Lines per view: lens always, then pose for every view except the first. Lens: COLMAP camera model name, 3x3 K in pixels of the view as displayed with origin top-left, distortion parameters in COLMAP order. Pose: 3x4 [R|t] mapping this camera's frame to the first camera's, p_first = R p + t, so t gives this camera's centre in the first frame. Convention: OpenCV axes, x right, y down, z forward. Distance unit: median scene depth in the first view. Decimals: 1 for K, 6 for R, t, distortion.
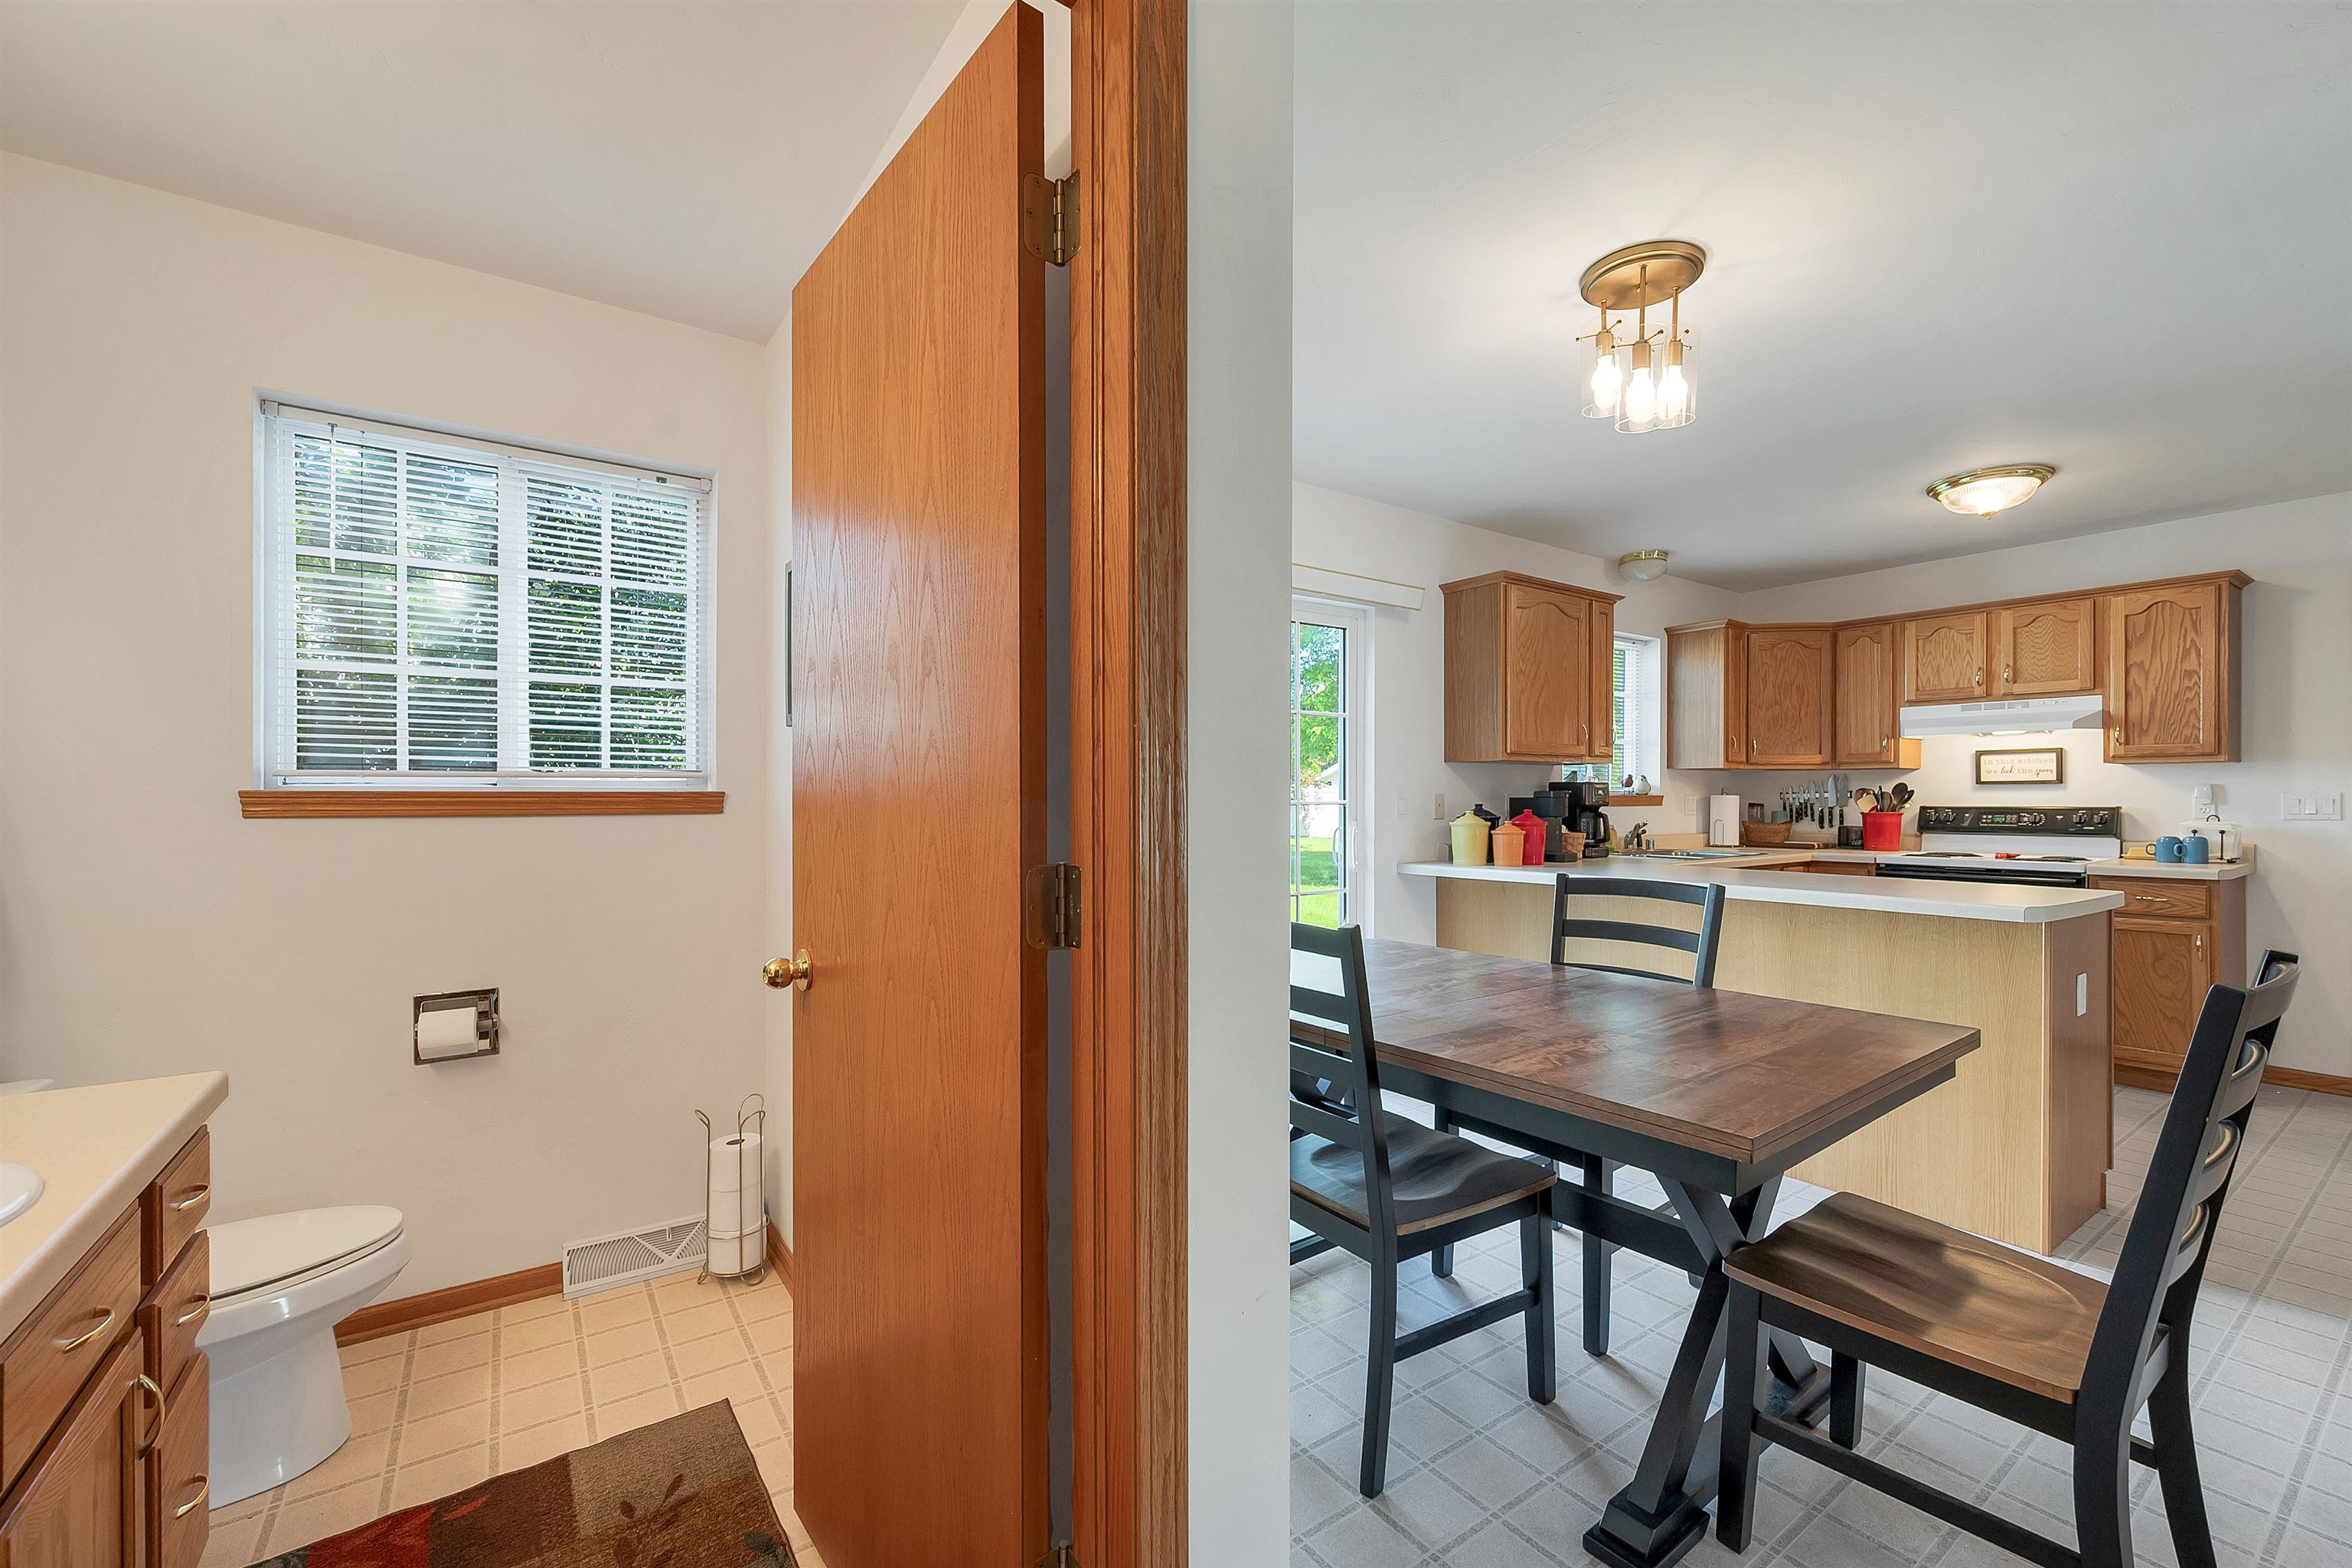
lens RADIAL K [[958.0, 0, 1178.9], [0, 958.0, 795.9], [0, 0, 1]] dist [-0.002376, 0.000338]
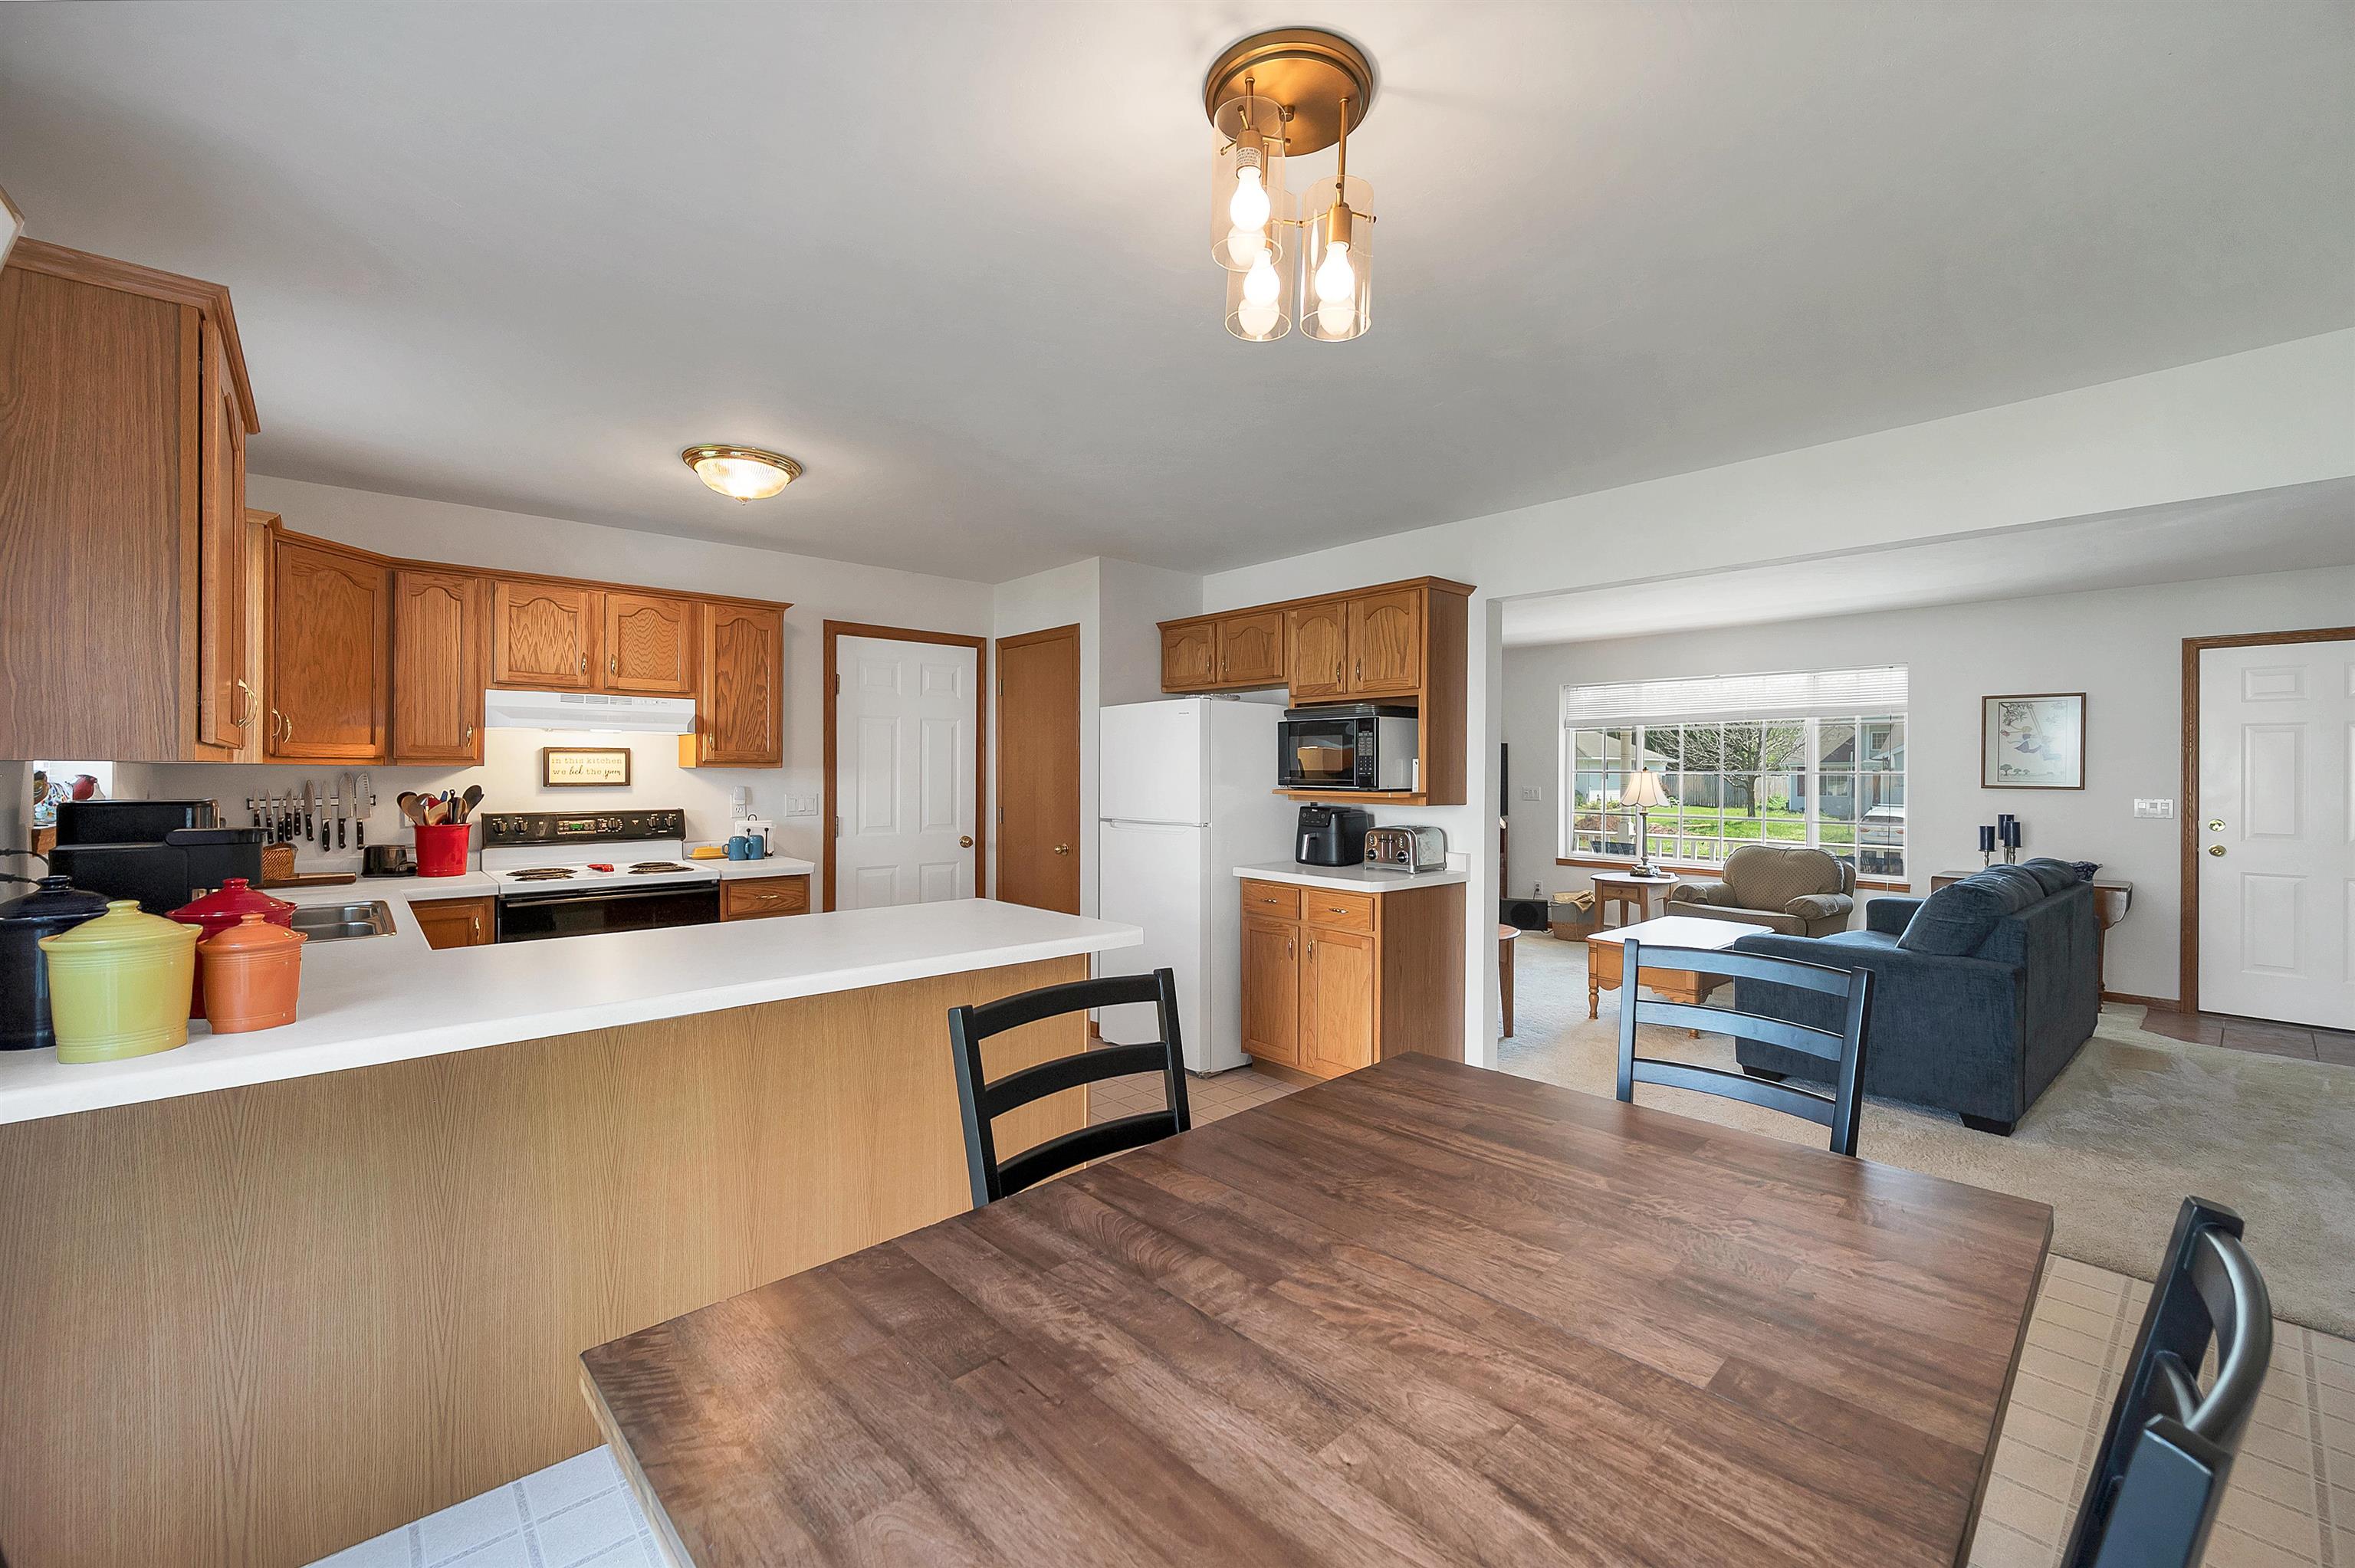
lens RADIAL K [[959.1, 0, 1196.6], [0, 959.1, 777.6], [0, 0, 1]] dist [-0.002376, 0.000338]
pose [[-0.114093, -0.006769, 0.993447, -0.098694], [-0.003501, 0.999973, 0.006412, -0.033086], [-0.993464, -0.002746, -0.114114, 0.618598]]
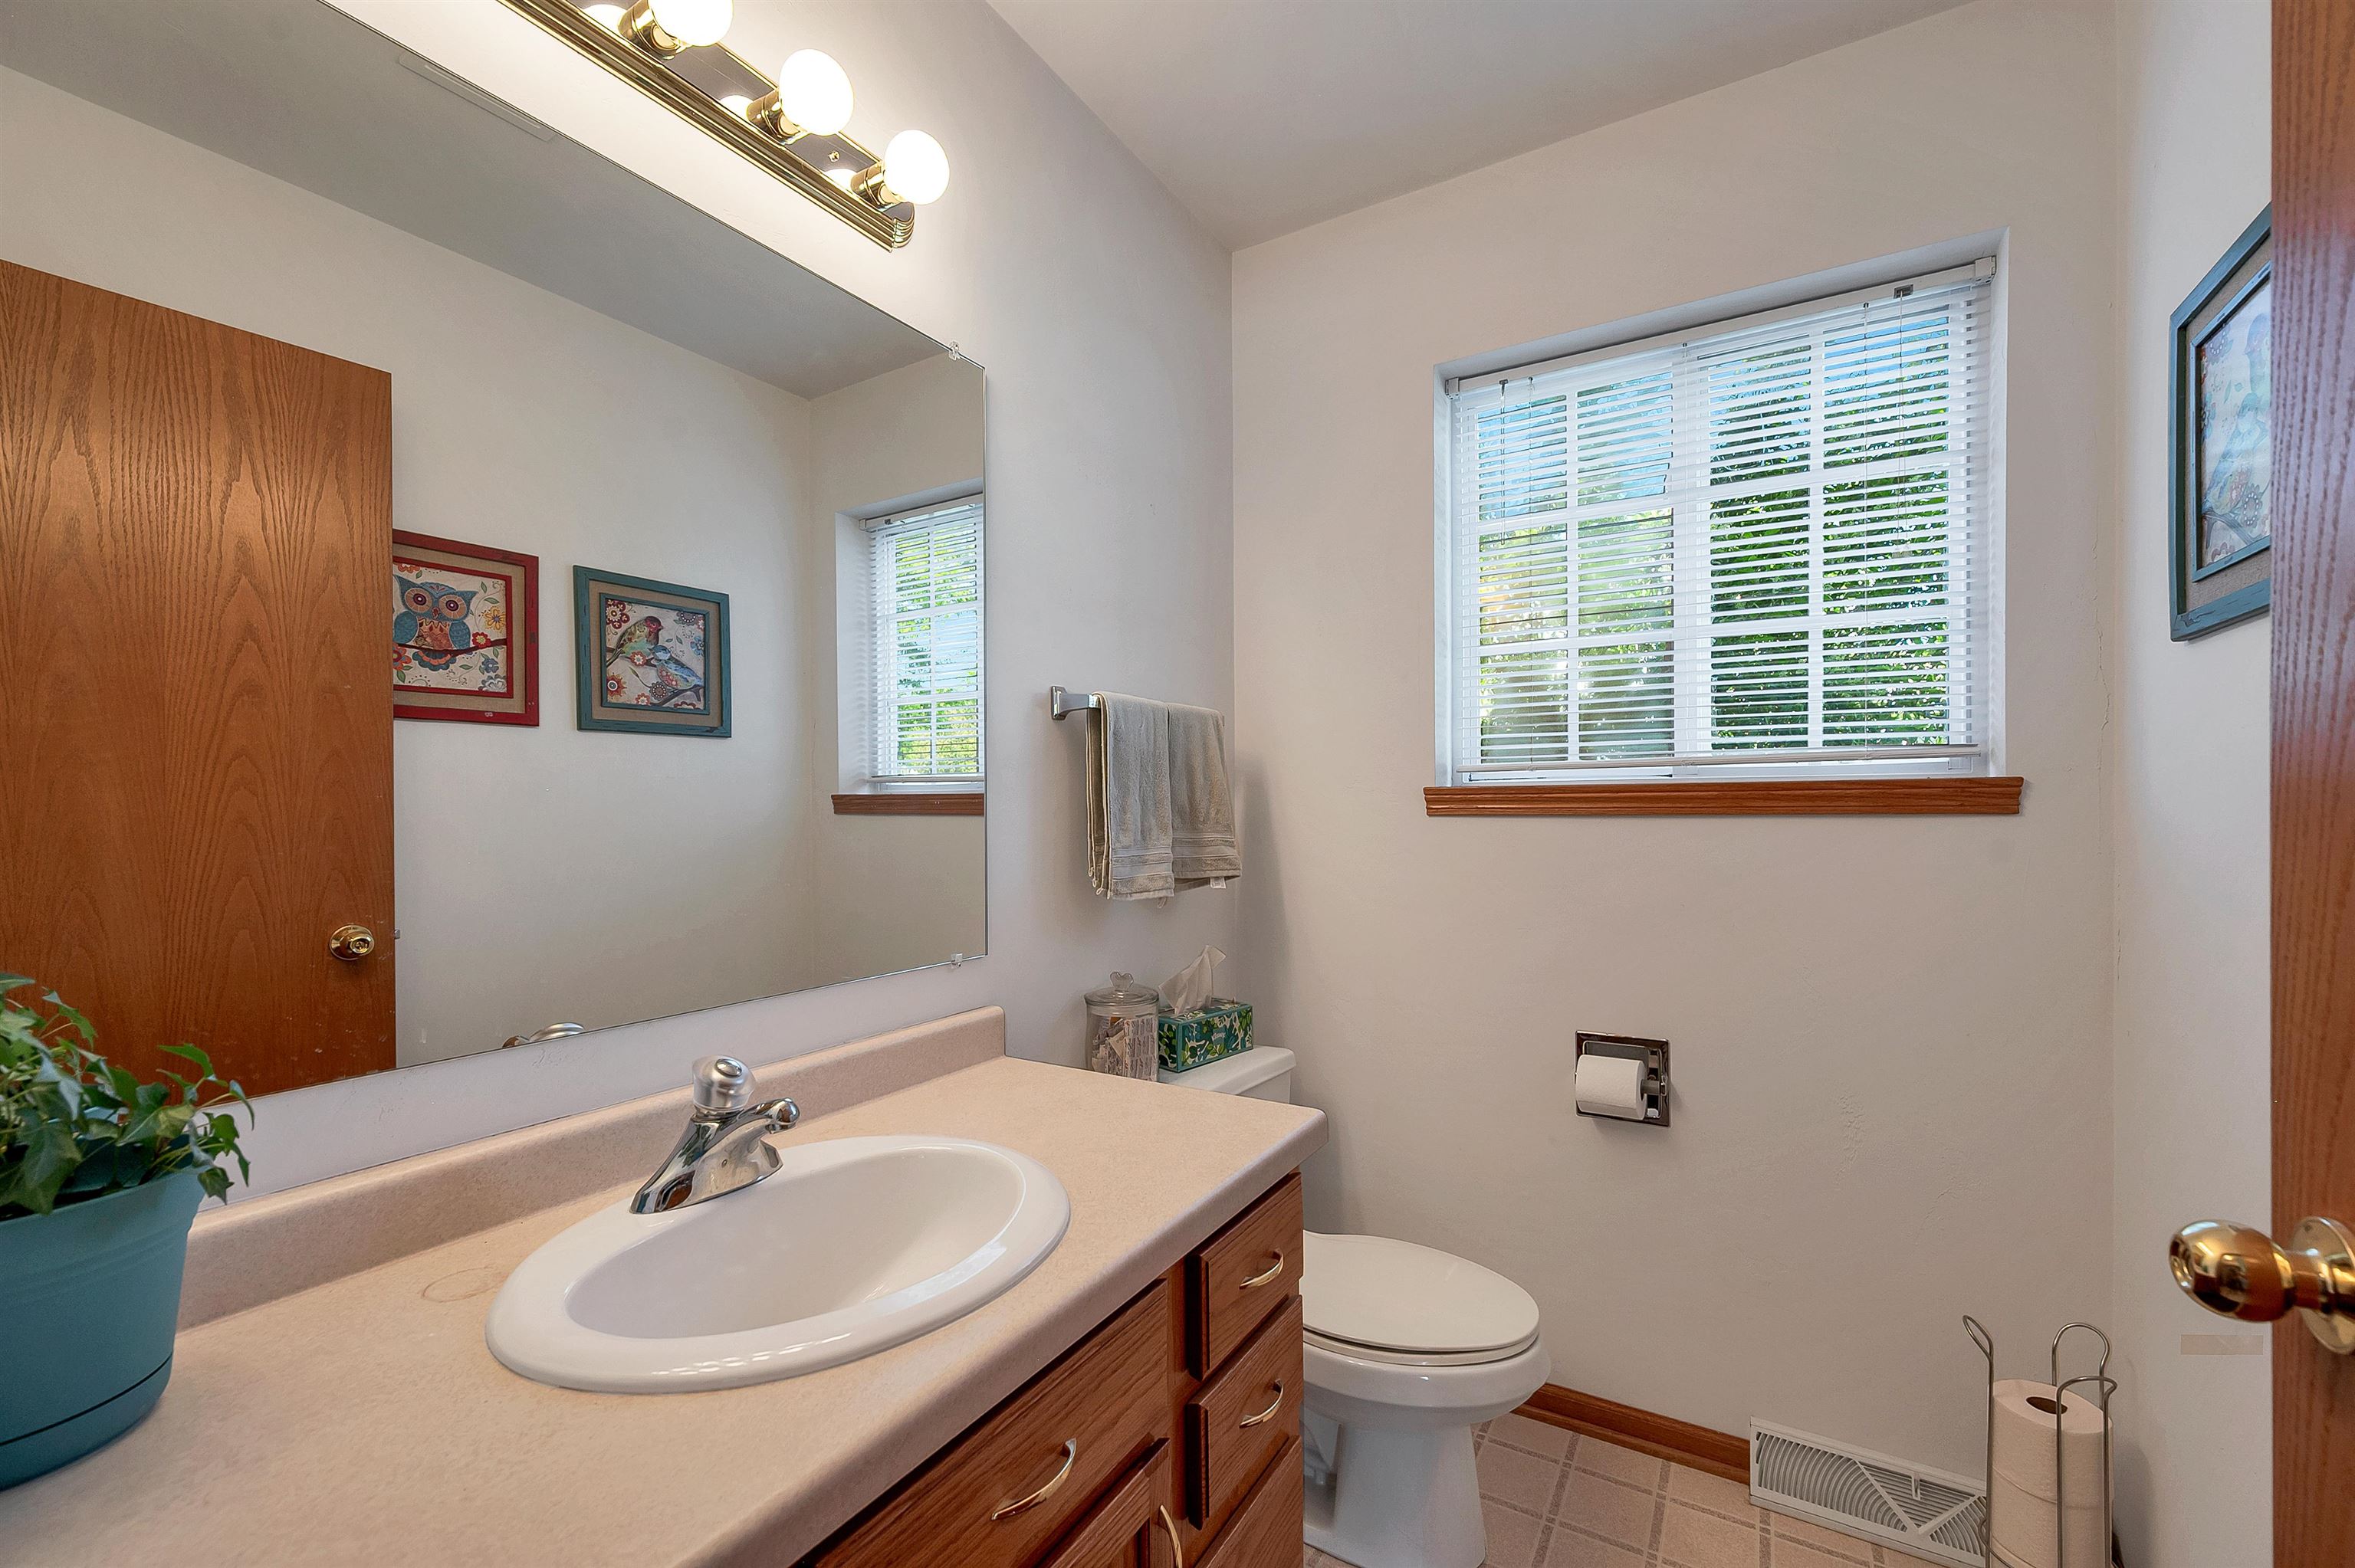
lens RADIAL K [[959.1, 0, 1200.1], [0, 959.1, 811.9], [0, 0, 1]] dist [-0.002376, 0.000338]
pose [[0.413350, 0.005196, -0.910557, -0.100477], [0.007385, 0.999932, 0.009059, 0.005038], [0.910542, -0.010469, 0.413284, 0.202243]]
